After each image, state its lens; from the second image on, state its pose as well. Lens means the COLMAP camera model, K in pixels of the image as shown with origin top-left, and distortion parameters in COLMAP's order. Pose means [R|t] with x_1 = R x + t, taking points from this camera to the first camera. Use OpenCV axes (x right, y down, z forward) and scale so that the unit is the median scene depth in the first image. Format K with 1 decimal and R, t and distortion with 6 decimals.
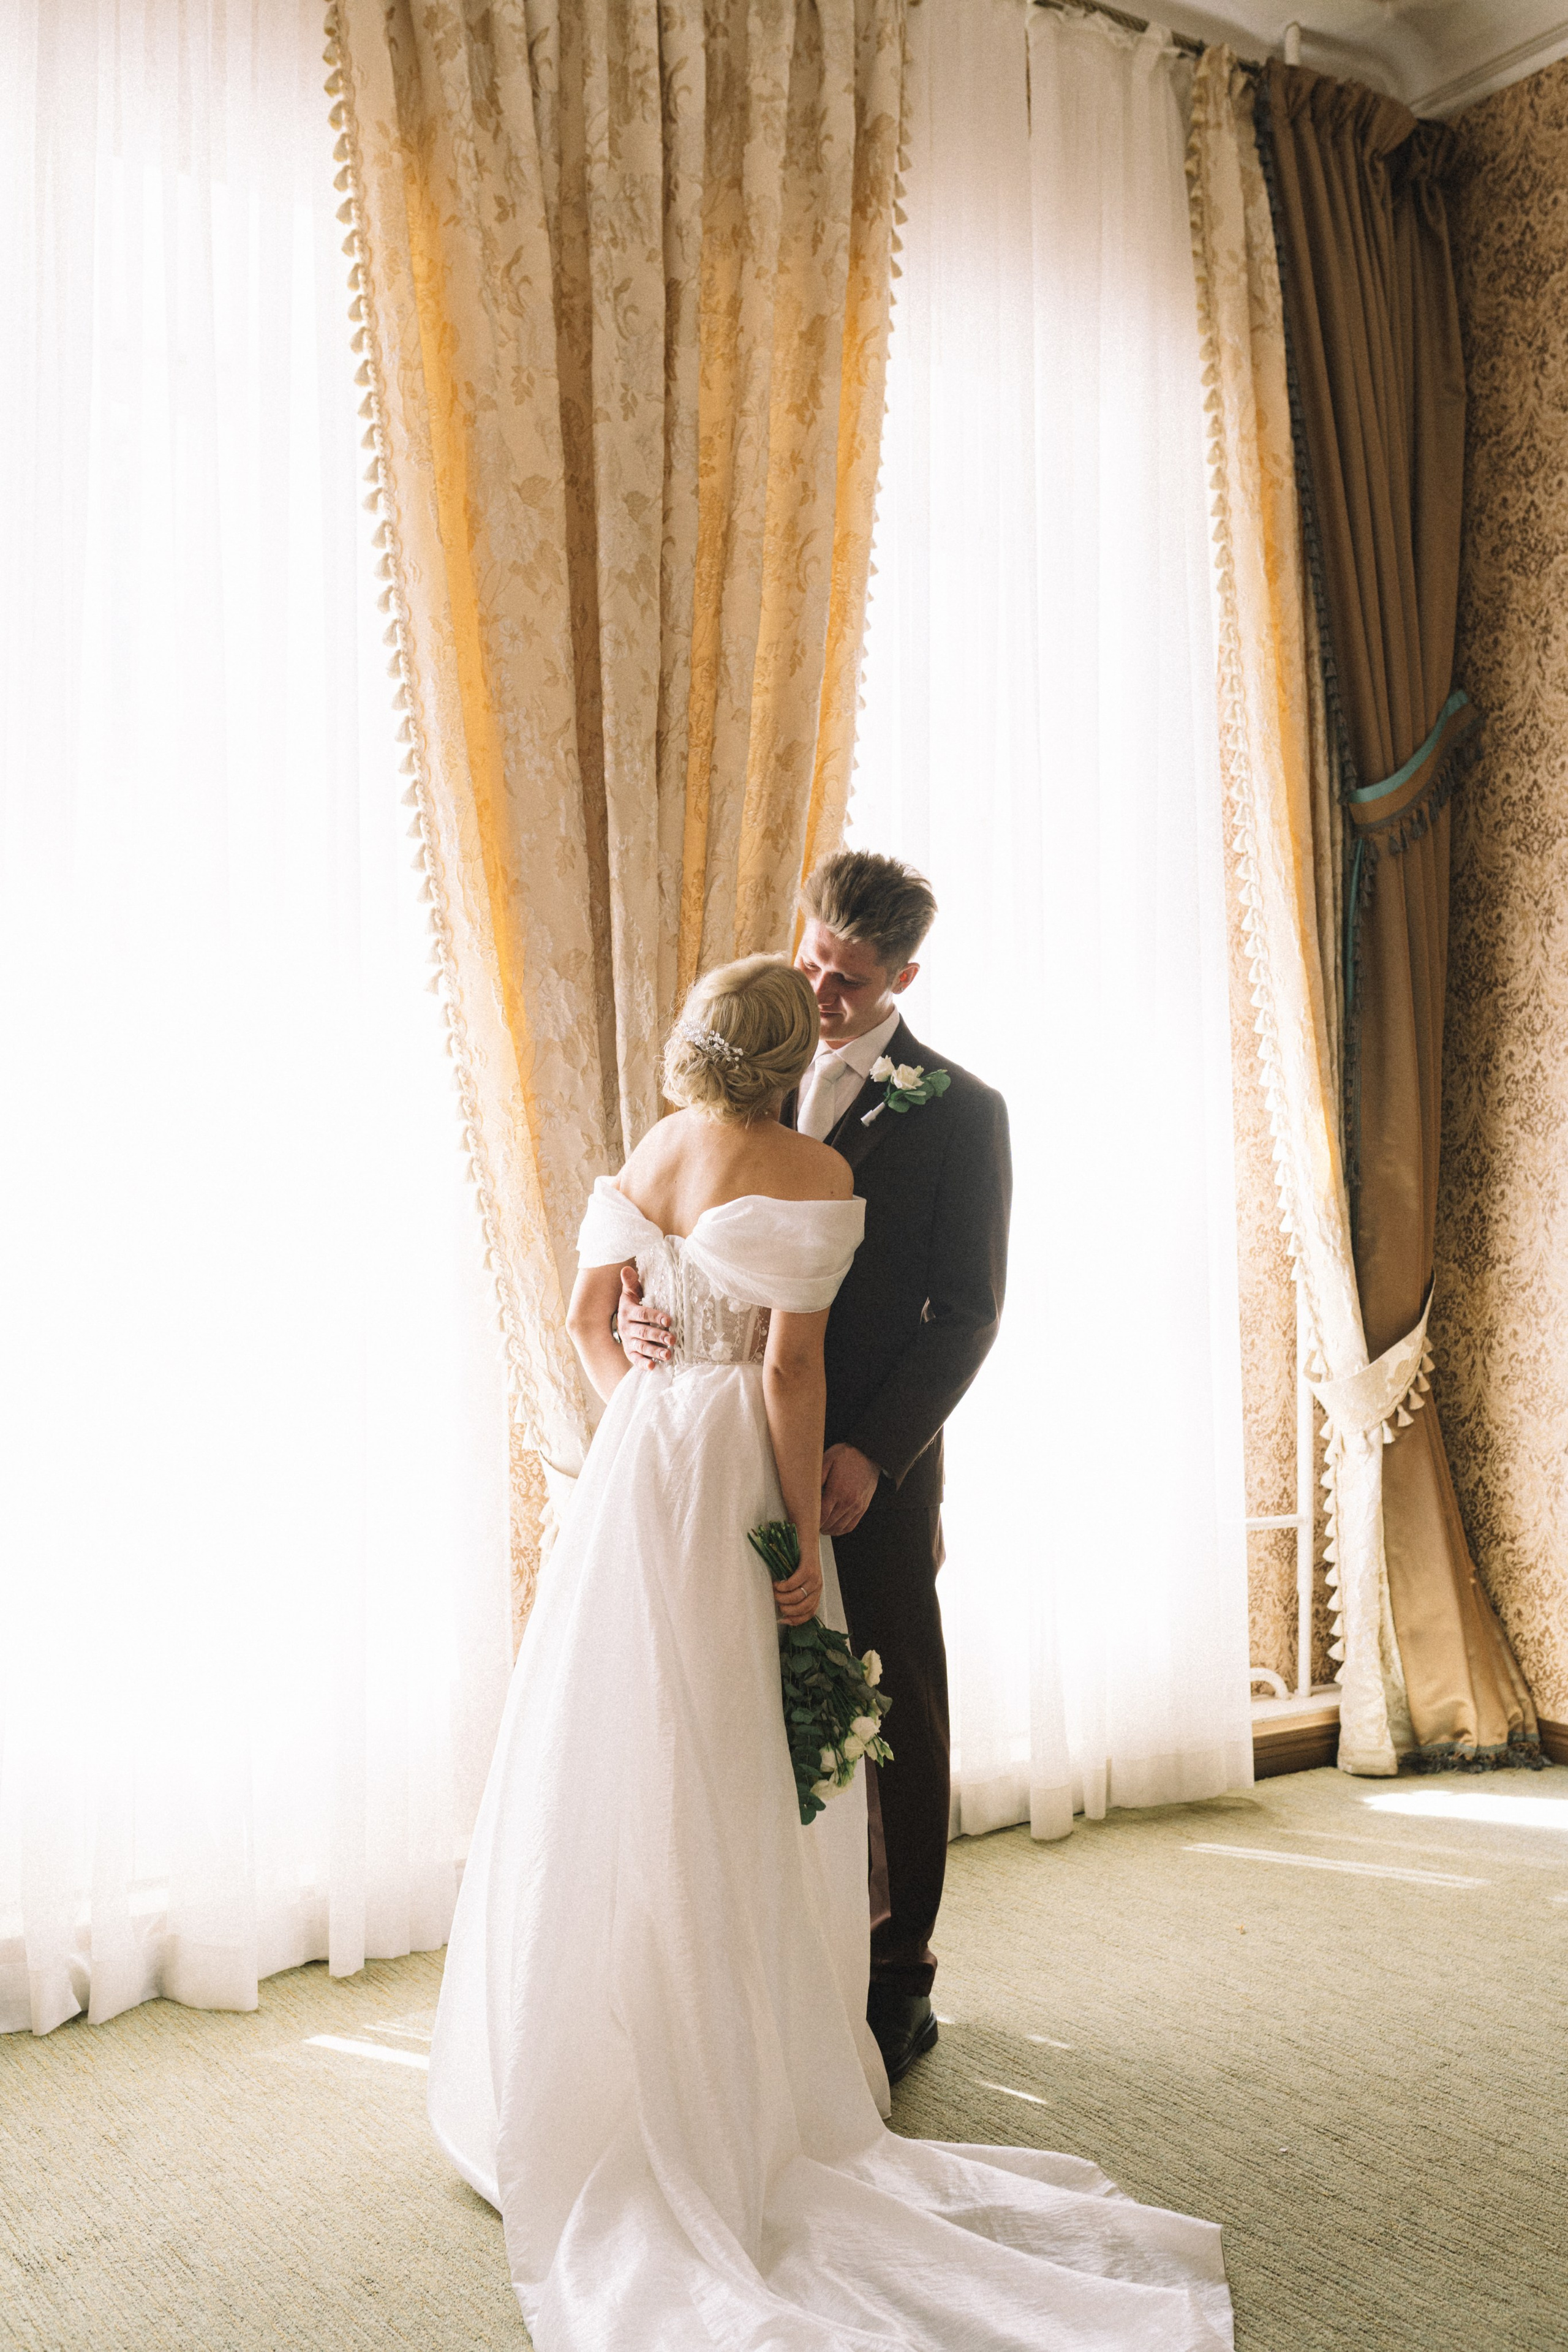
lens RADIAL K [[2372.9, 0, 974.3], [0, 2372.9, 1109.5], [0, 0, 1]] dist [0.001181, 0.002783]
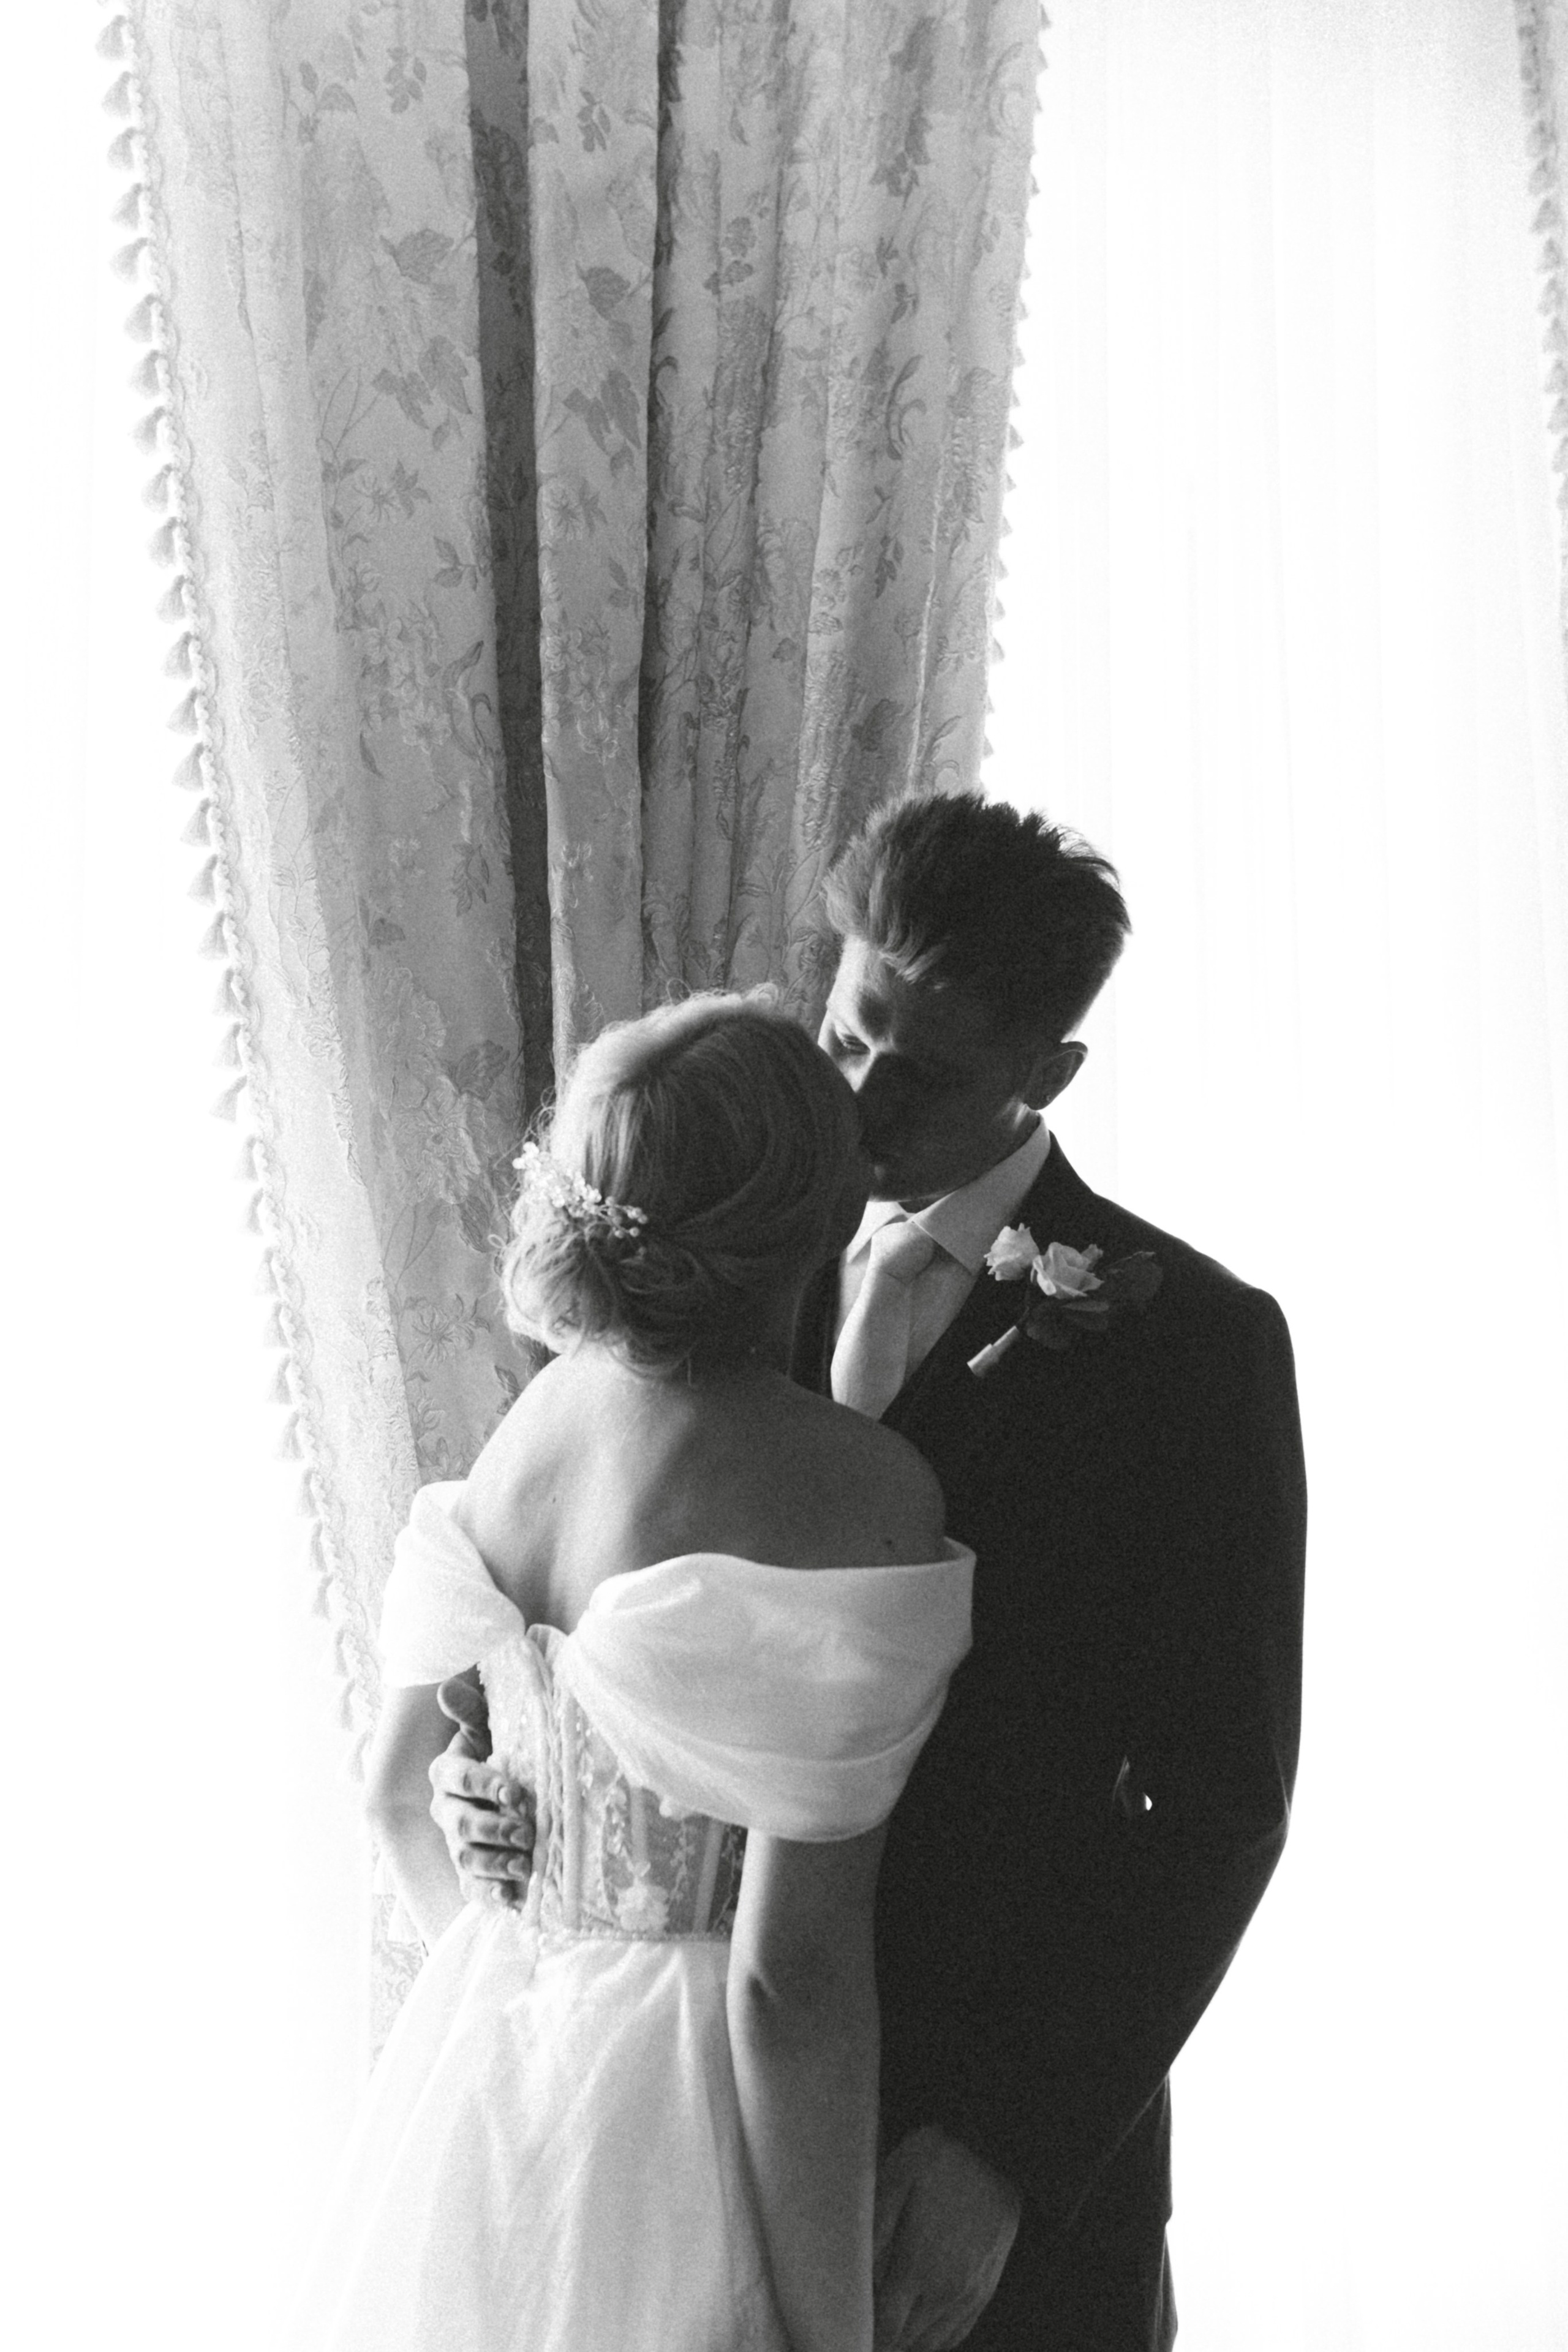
lens RADIAL K [[2429.1, 0, 877.8], [0, 2429.1, 1076.8], [0, 0, 1]] dist [0.064527, 0.028948]
pose [[0.993560, -0.012438, -0.112623, -0.009901], [0.002432, 0.996068, -0.088553, -0.007458], [0.113281, 0.087709, 0.989684, 0.435849]]
